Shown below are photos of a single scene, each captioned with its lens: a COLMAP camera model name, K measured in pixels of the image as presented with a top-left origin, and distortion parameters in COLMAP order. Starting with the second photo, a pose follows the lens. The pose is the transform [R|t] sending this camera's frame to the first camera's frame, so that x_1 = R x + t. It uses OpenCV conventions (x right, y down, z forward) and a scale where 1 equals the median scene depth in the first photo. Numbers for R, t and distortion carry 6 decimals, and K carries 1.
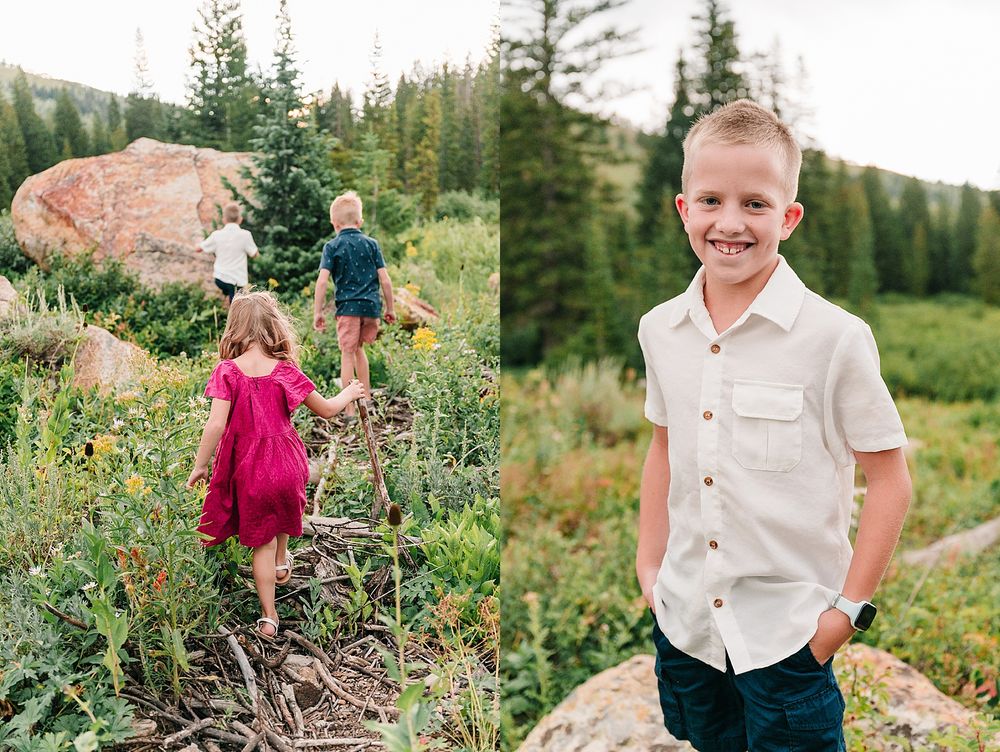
lens RADIAL K [[880.5, 0, 258.6], [0, 880.5, 378.1], [0, 0, 1]] dist [0.003330, 0.001058]
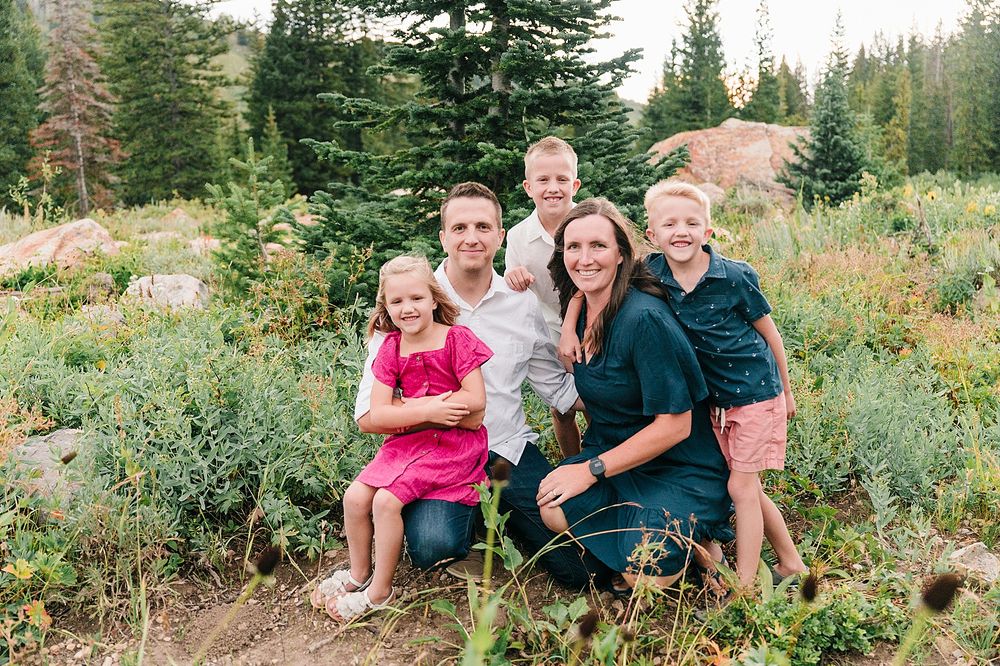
lens RADIAL K [[981.4, 0, 503.9], [0, 981.4, 339.5], [0, 0, 1]] dist [0.006074, 0.001458]
pose [[0.983952, 0.026289, -0.176486, -0.217636], [-0.034676, 0.998403, -0.044607, 0.228233], [0.175031, 0.050010, 0.983292, -0.828724]]
